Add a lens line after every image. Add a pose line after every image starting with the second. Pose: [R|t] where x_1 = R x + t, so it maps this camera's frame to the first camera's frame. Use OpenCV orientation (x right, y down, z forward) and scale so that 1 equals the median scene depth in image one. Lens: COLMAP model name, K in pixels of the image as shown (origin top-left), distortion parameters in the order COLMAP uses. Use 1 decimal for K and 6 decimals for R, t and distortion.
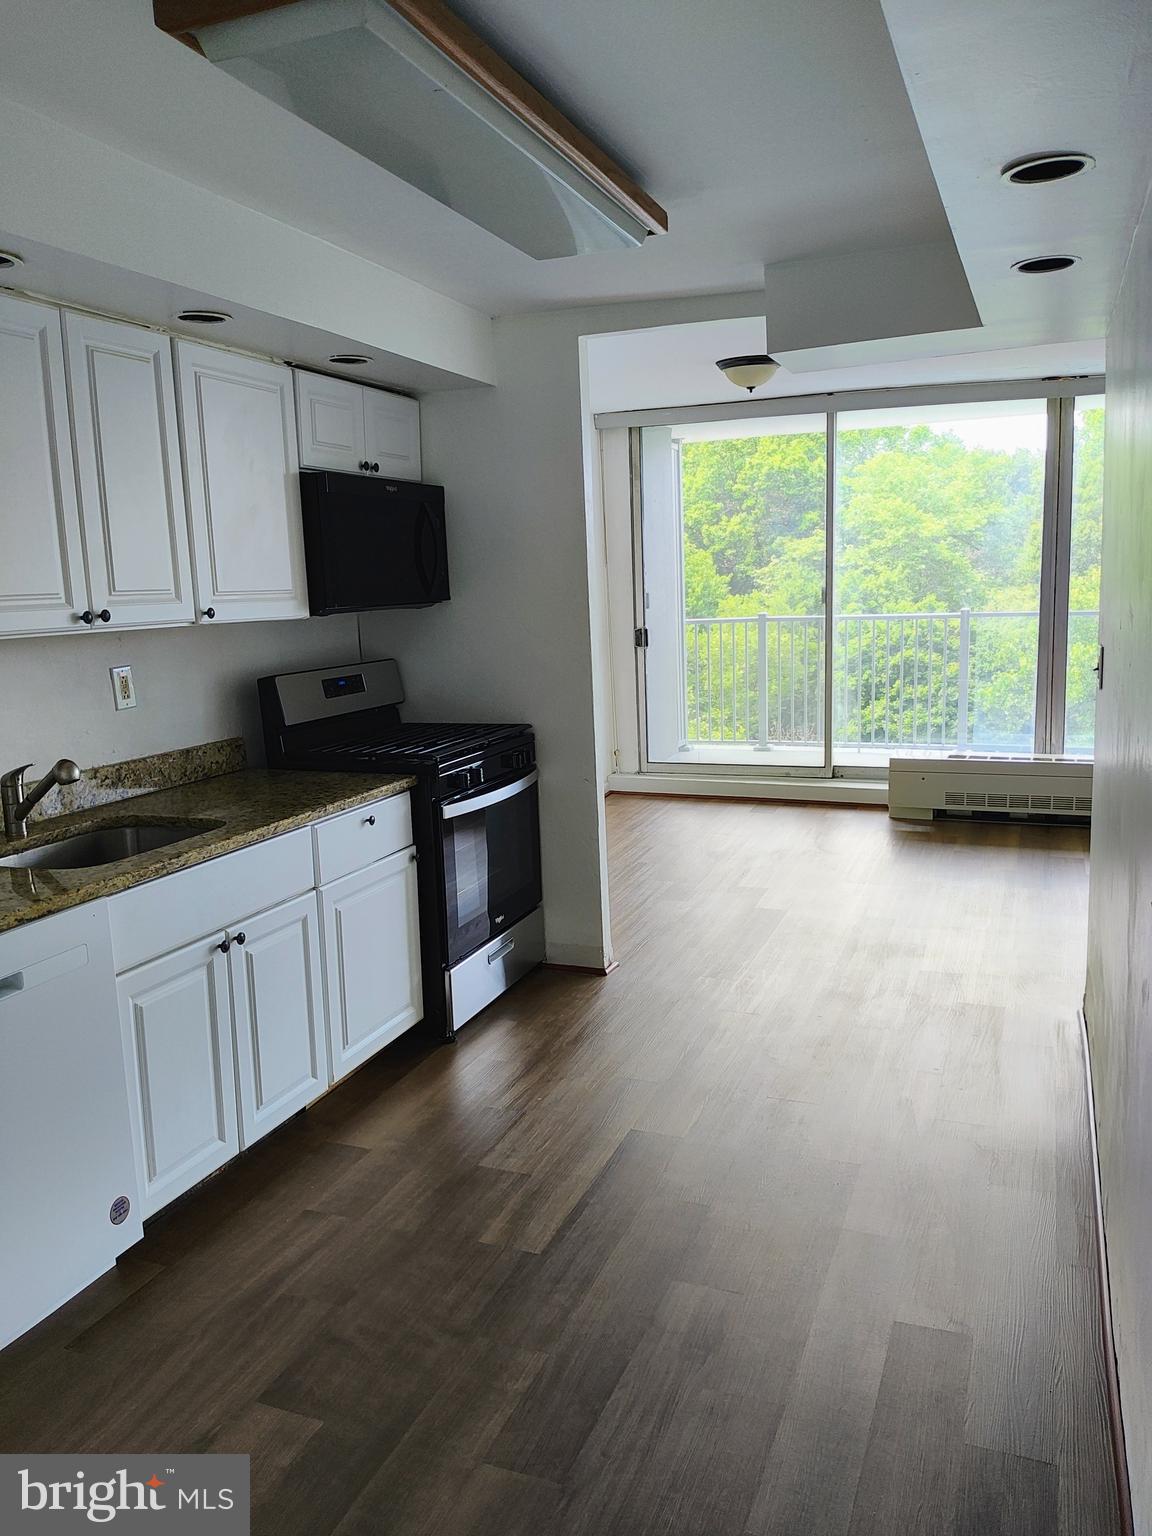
lens RADIAL K [[1134.0, 0, 582.5], [0, 1134.0, 772.3], [0, 0, 1]] dist [-0.000366, -0.000882]
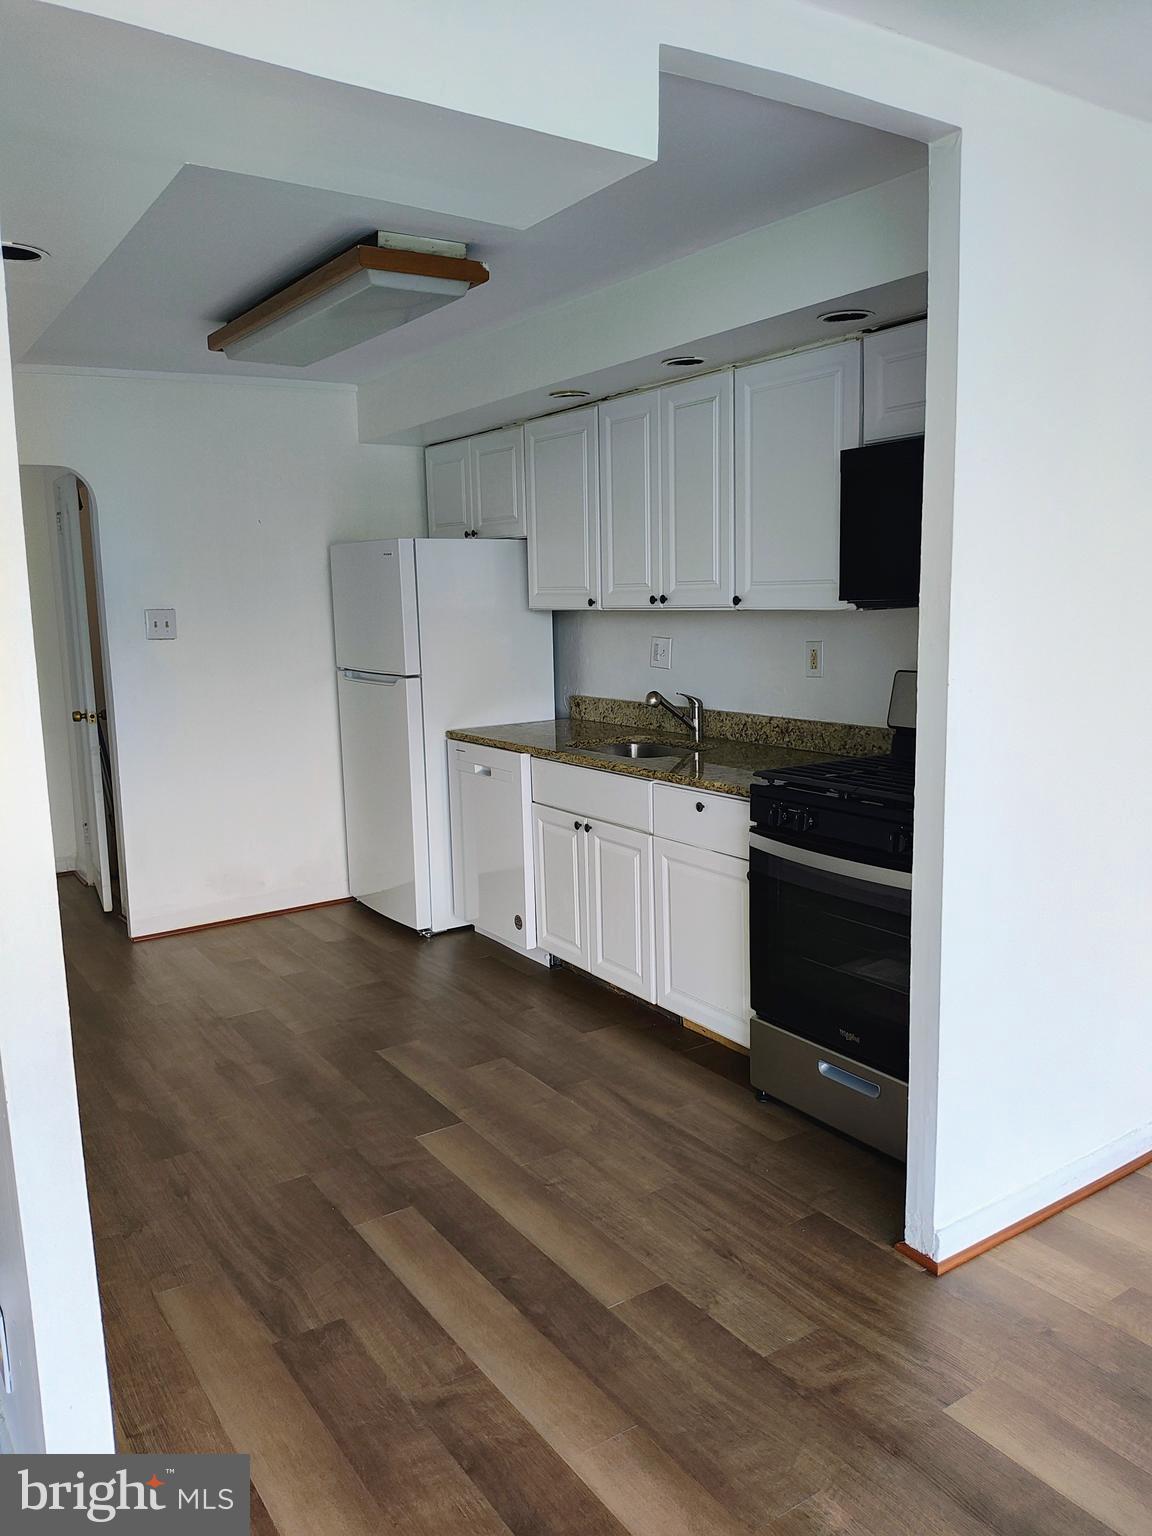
lens RADIAL K [[1129.8, 0, 574.0], [0, 1129.8, 764.5], [0, 0, 1]] dist [0.003342, 0.001419]
pose [[-0.576159, 0.167804, -0.799927, 0.119419], [-0.093692, 0.958687, 0.268591, -0.044583], [0.811950, 0.229698, -0.536634, 0.246851]]
